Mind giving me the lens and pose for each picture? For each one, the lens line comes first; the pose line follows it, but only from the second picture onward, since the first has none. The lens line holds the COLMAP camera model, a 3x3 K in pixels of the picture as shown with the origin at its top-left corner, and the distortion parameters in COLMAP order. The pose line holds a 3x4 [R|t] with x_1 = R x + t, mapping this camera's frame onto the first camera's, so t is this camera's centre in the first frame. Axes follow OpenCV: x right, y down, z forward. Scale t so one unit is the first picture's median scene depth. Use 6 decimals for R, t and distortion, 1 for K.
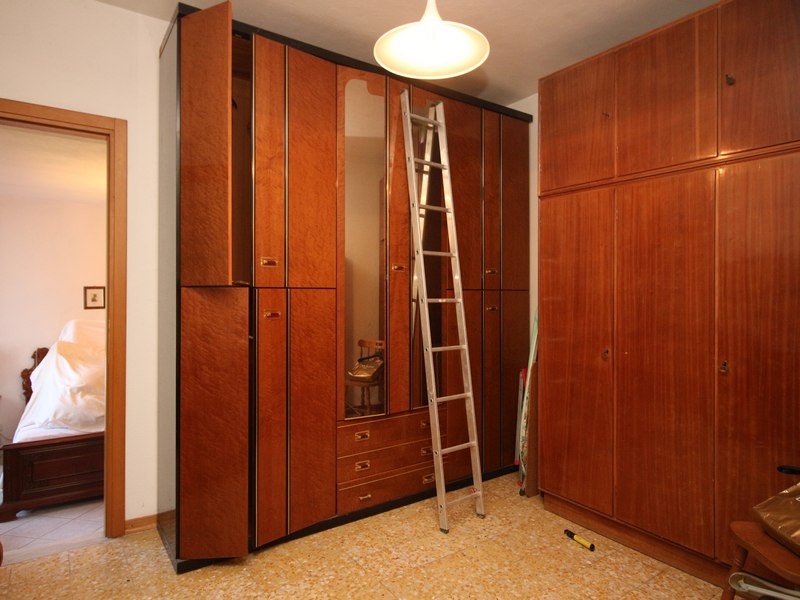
lens RADIAL K [[494.1, 0, 400.4], [0, 494.1, 299.5], [0, 0, 1]] dist [0.000789, -0.000895]
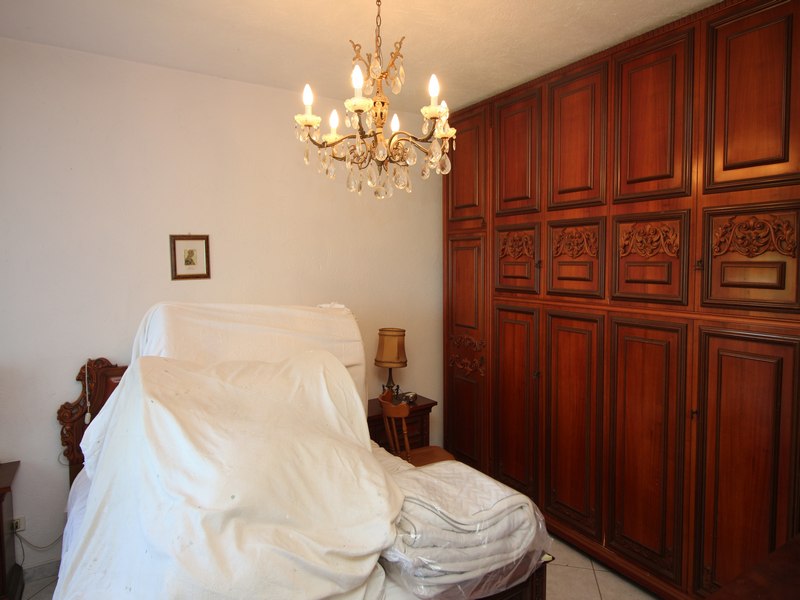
lens RADIAL K [[494.1, 0, 400.2], [0, 494.1, 295.8], [0, 0, 1]] dist [0.000789, -0.000895]
pose [[0.999278, -0.001056, -0.037981, -0.413564], [0.003569, 0.997802, 0.066169, 0.003518], [0.037828, -0.066257, 0.997085, 0.537137]]
